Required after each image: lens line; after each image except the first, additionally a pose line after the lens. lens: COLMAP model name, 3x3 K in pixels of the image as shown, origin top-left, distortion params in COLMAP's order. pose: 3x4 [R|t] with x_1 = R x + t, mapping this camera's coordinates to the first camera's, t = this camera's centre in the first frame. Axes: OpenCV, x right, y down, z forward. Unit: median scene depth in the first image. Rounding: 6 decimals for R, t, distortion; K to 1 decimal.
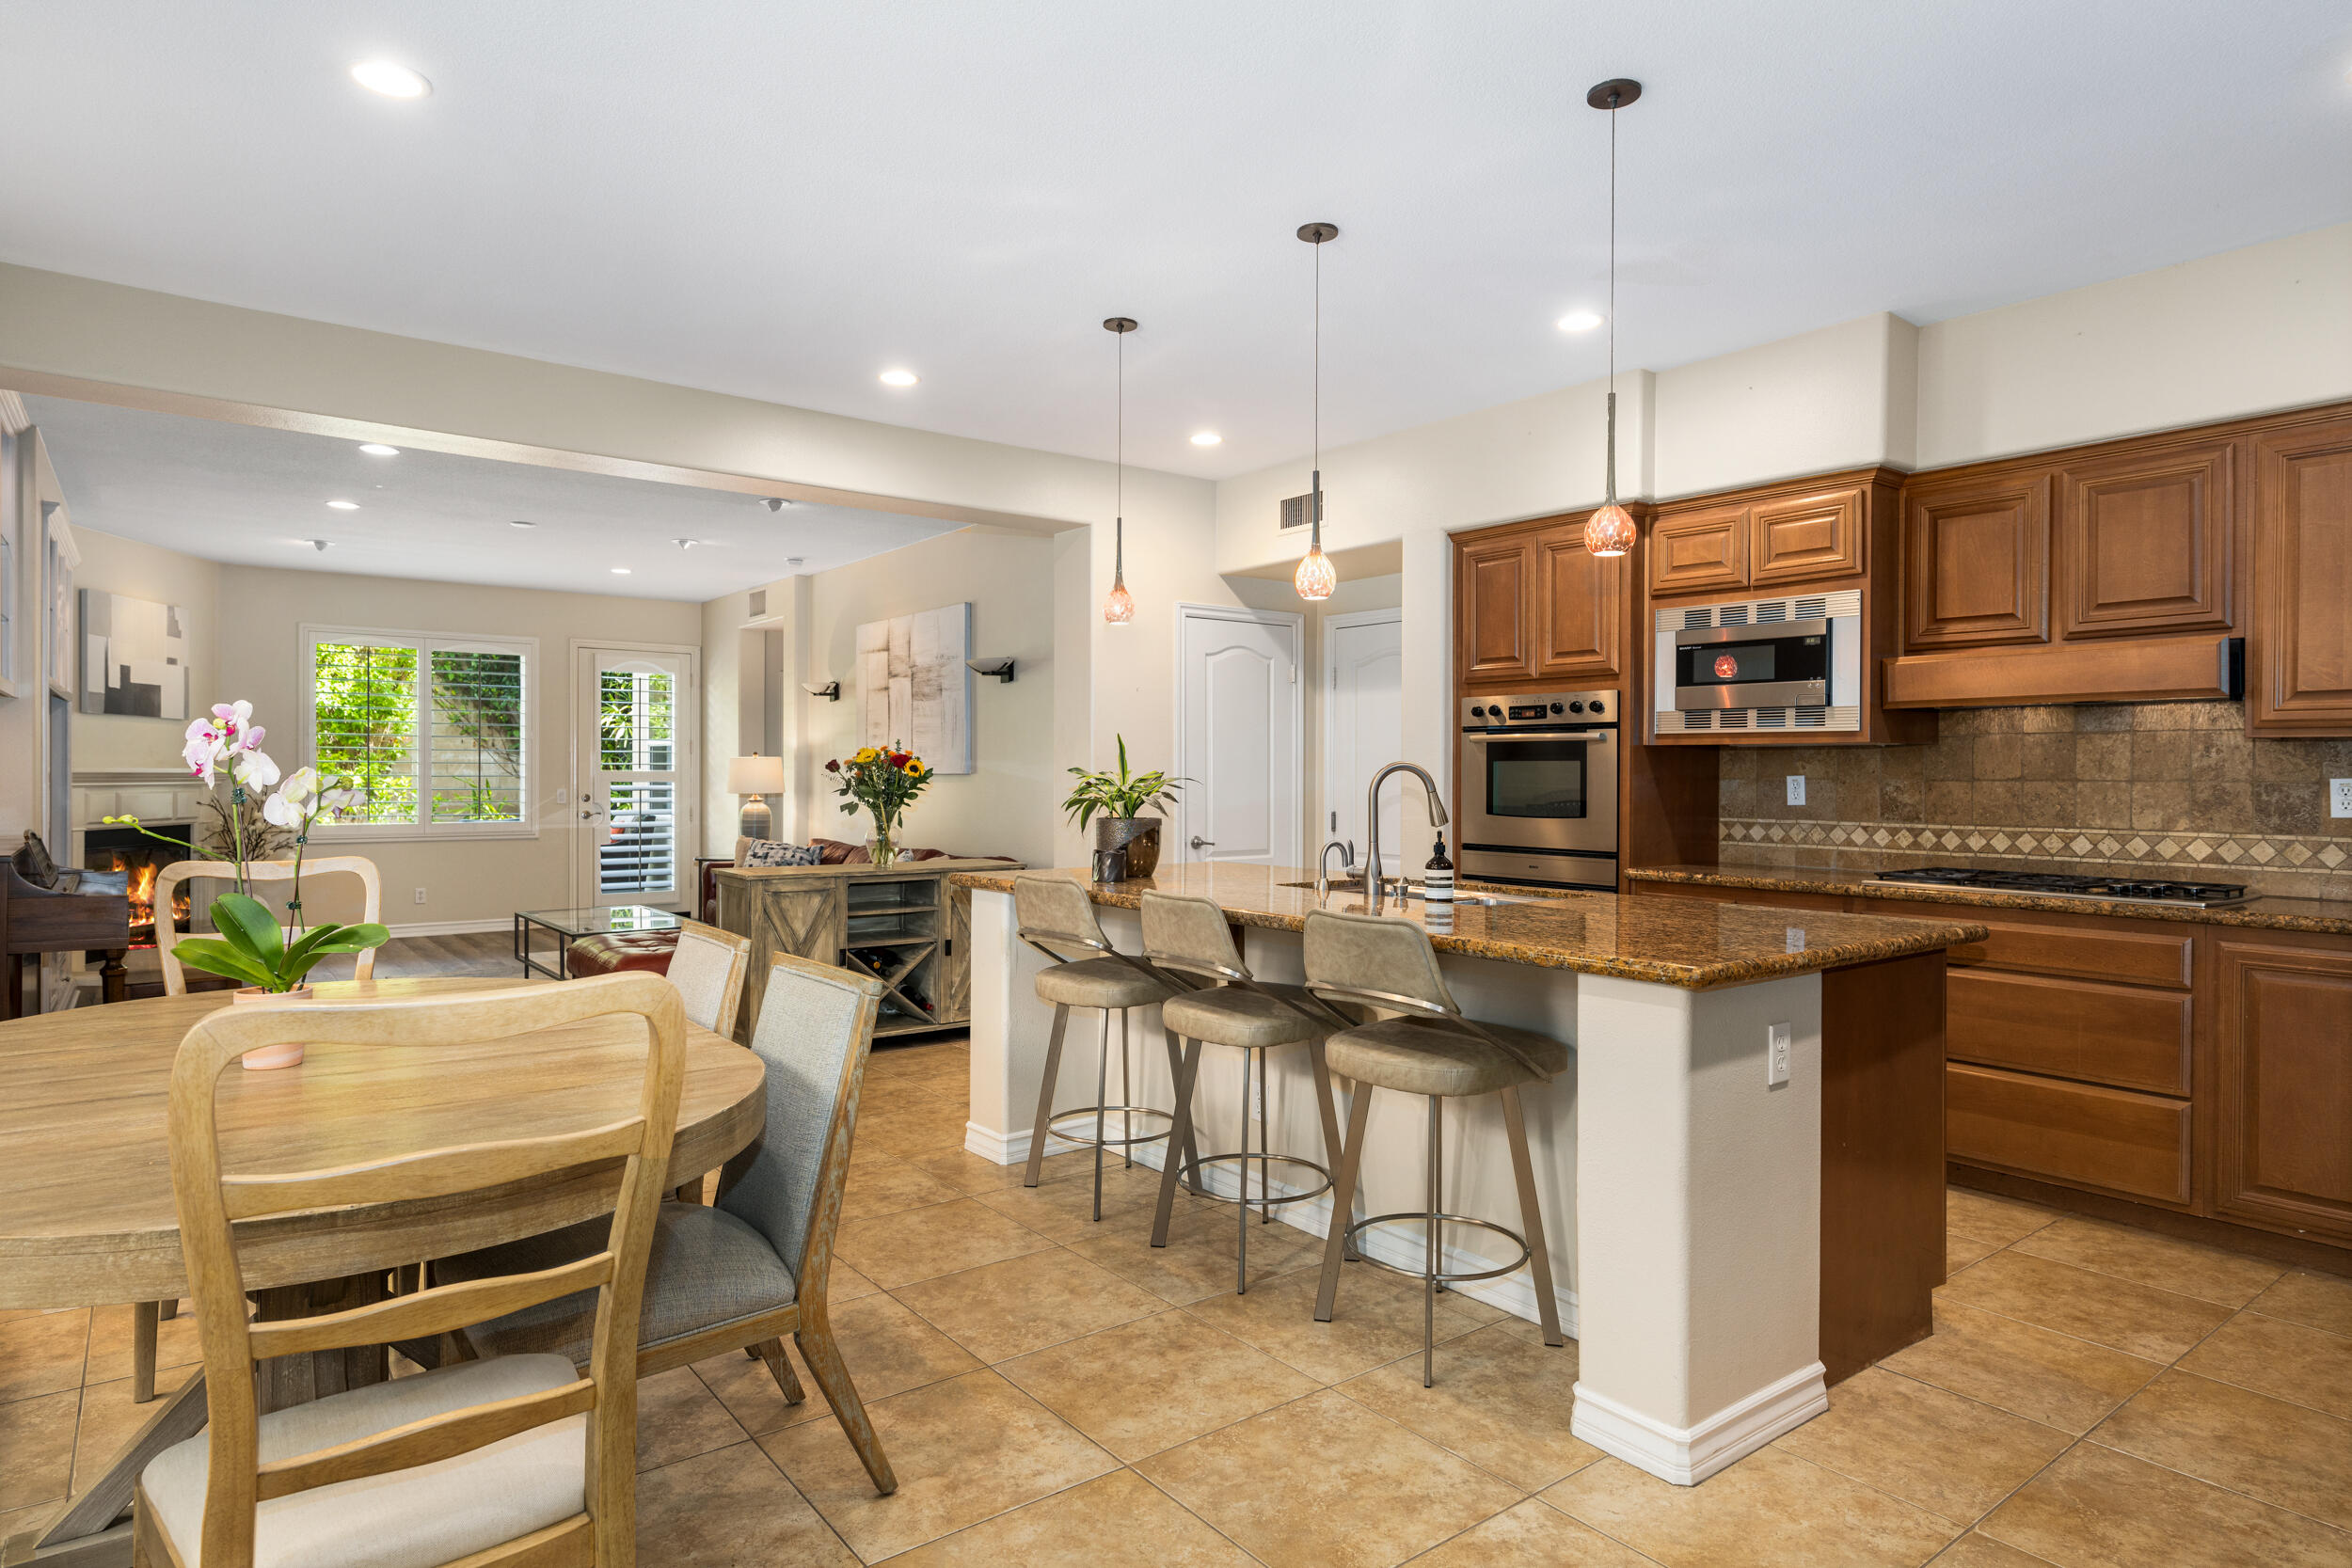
lens RADIAL K [[1341.4, 0, 1194.8], [0, 1341.4, 779.9], [0, 0, 1]] dist [0.002107, -0.005130]
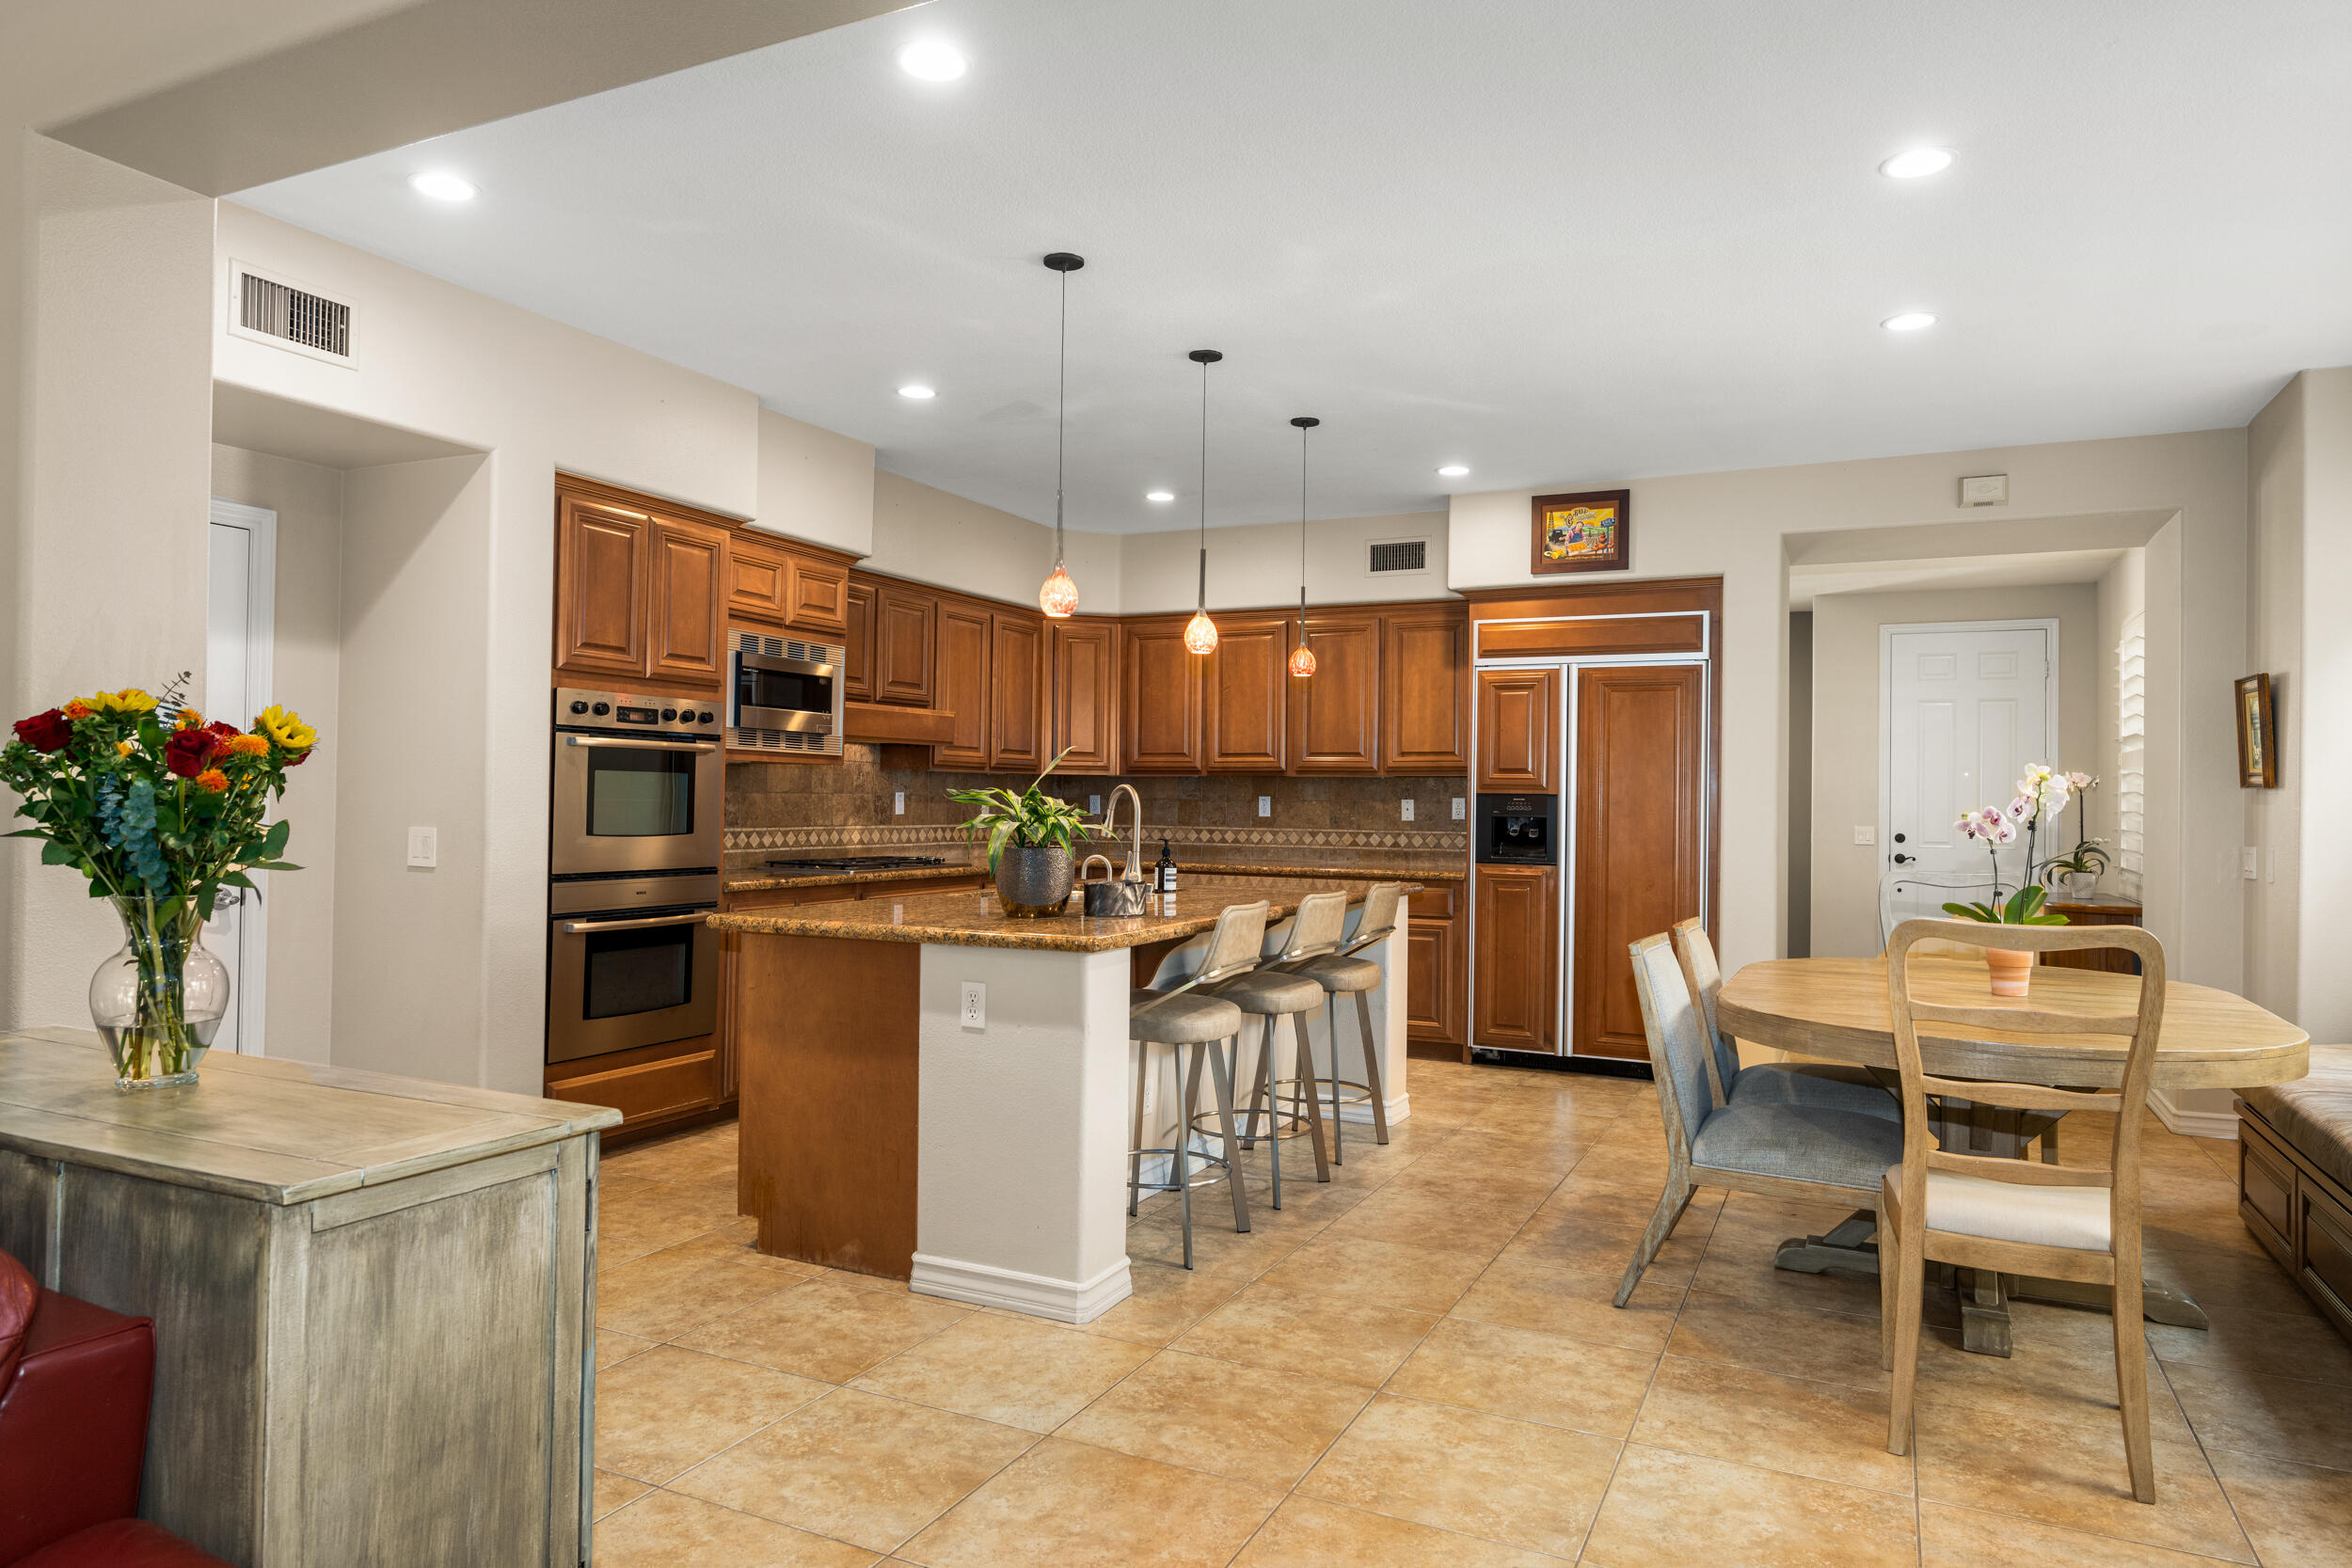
lens RADIAL K [[1473.2, 0, 1154.1], [0, 1473.2, 778.9], [0, 0, 1]] dist [-0.001902, -0.003829]
pose [[-0.438101, 0.001140, 0.898925, -0.689721], [-0.012293, 0.999898, -0.007259, -0.005983], [-0.898842, -0.014231, -0.438042, 1.020943]]
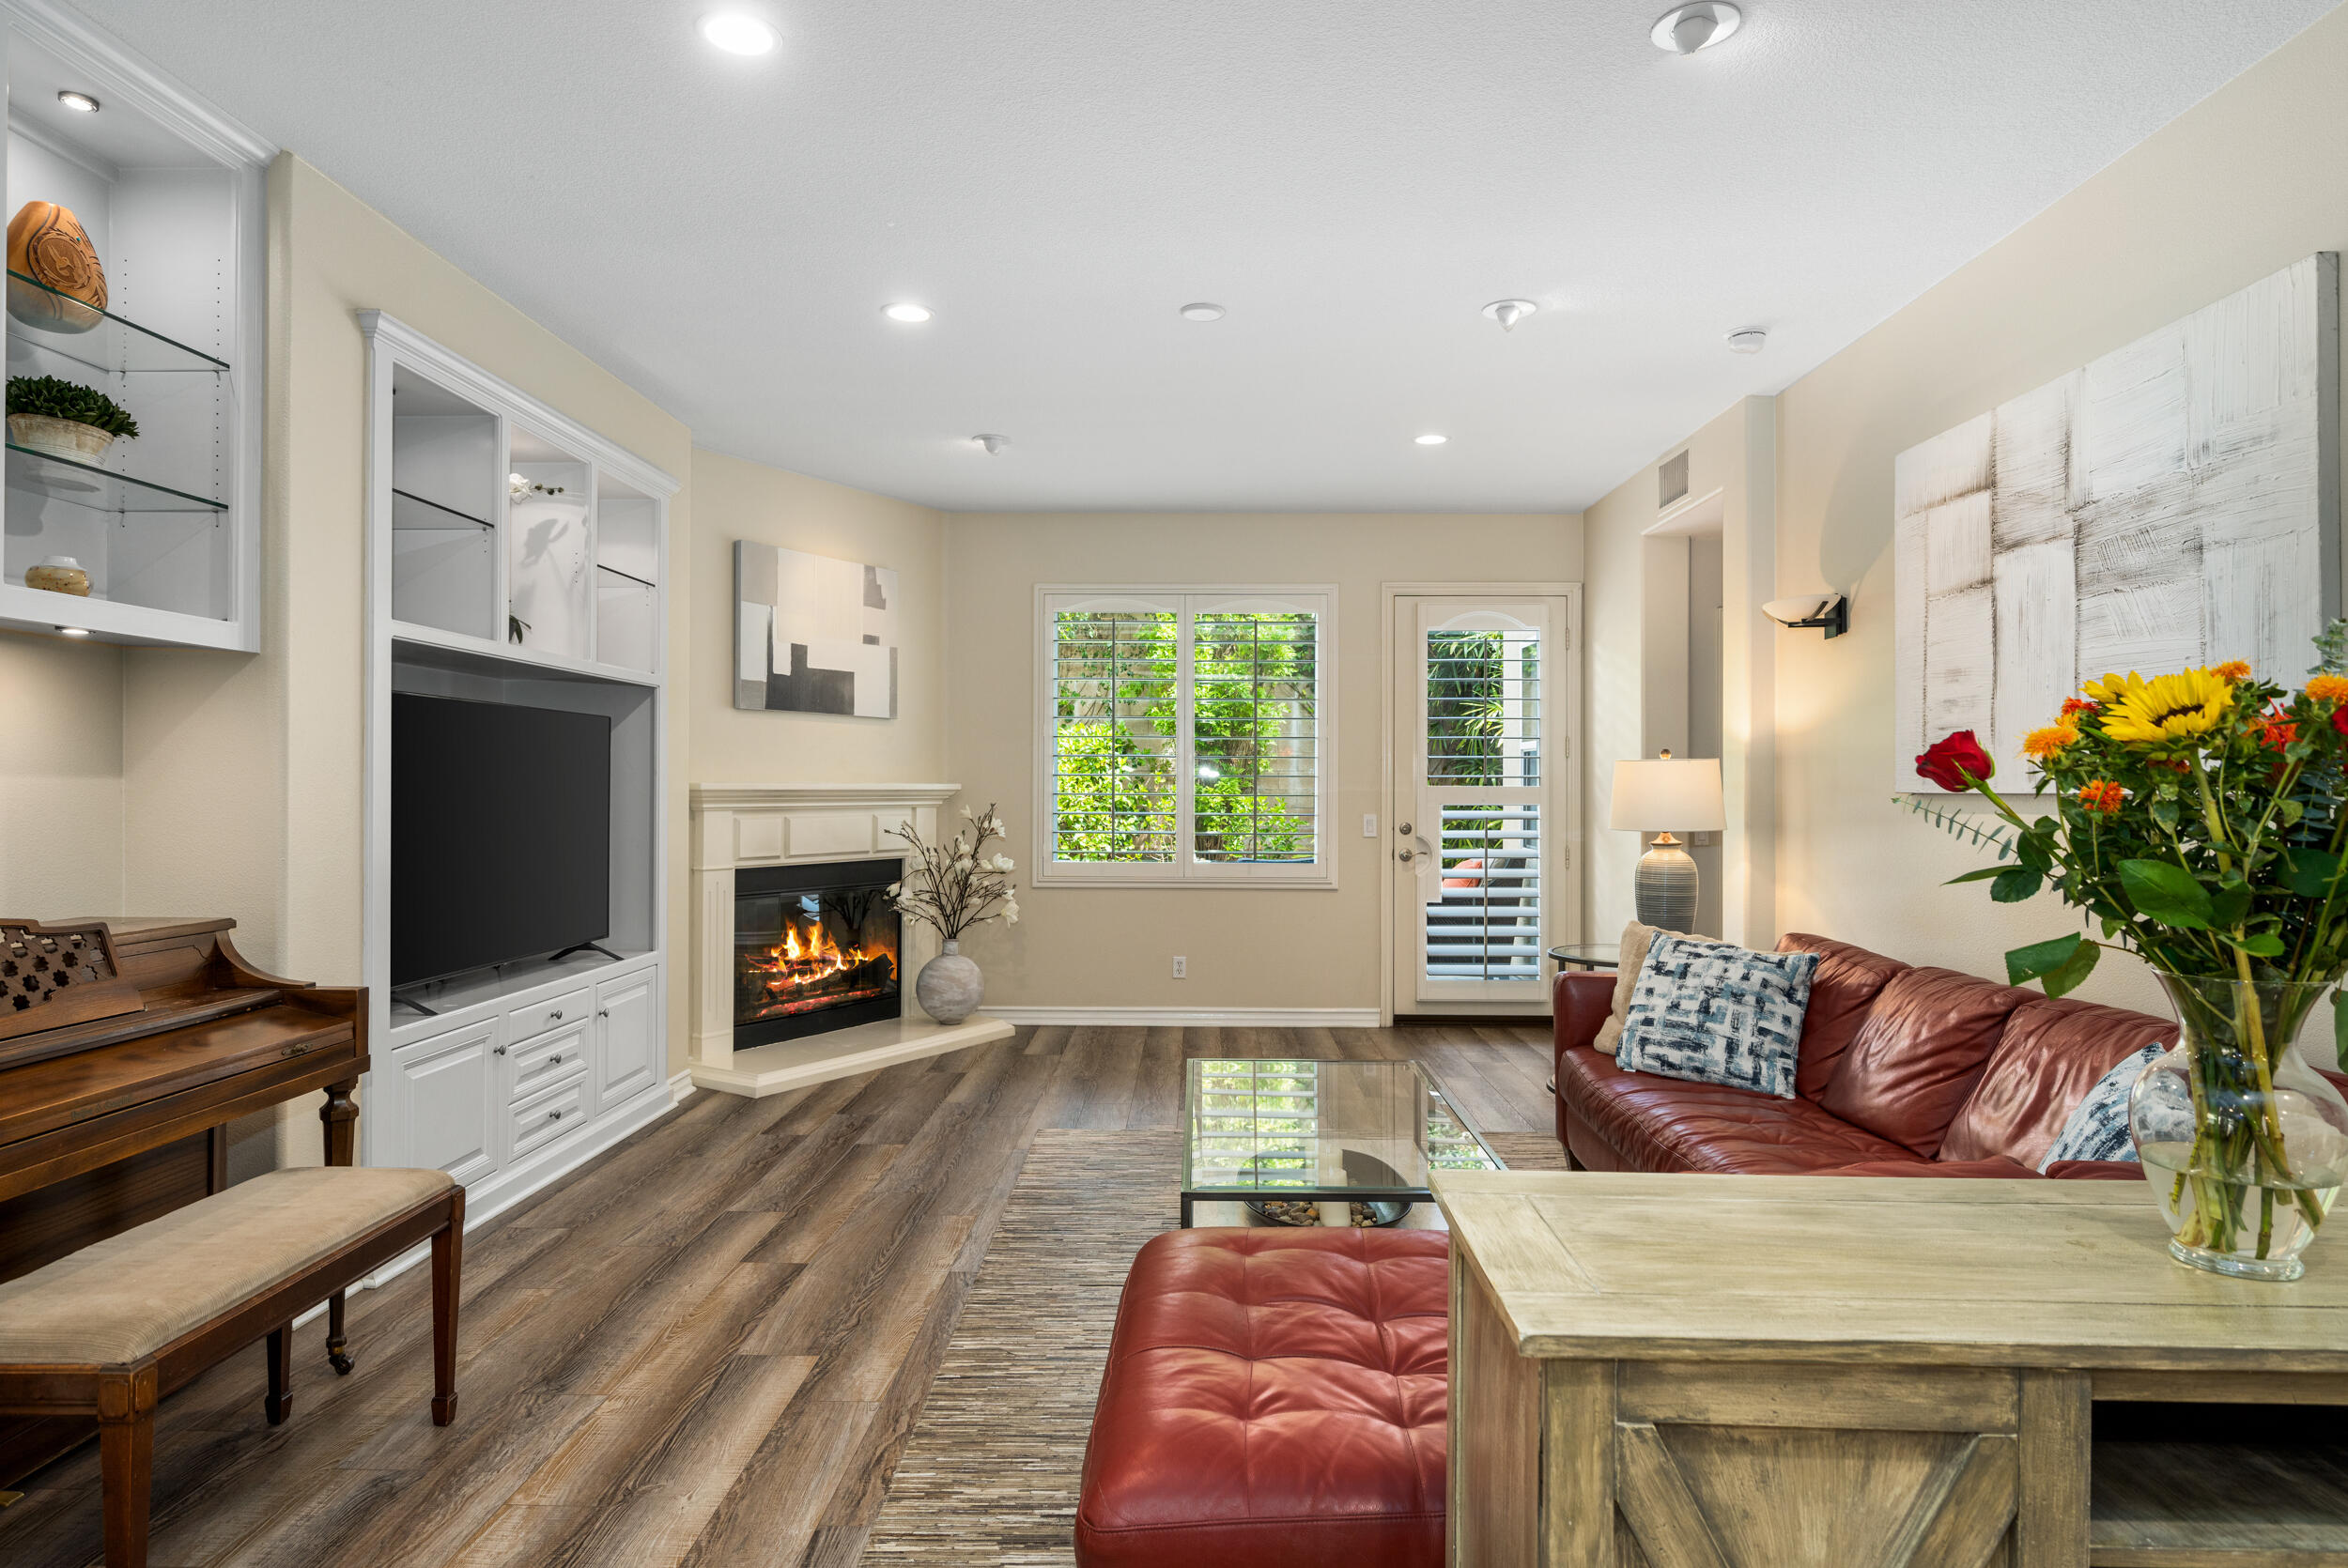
lens RADIAL K [[1374.3, 0, 1151.1], [0, 1374.3, 778.8], [0, 0, 1]] dist [-0.000470, 0.000438]
pose [[0.769517, -0.004719, -0.638608, -0.244751], [-0.003444, 0.999927, -0.011539, -0.005042], [0.638616, 0.011079, 0.769445, 0.799895]]
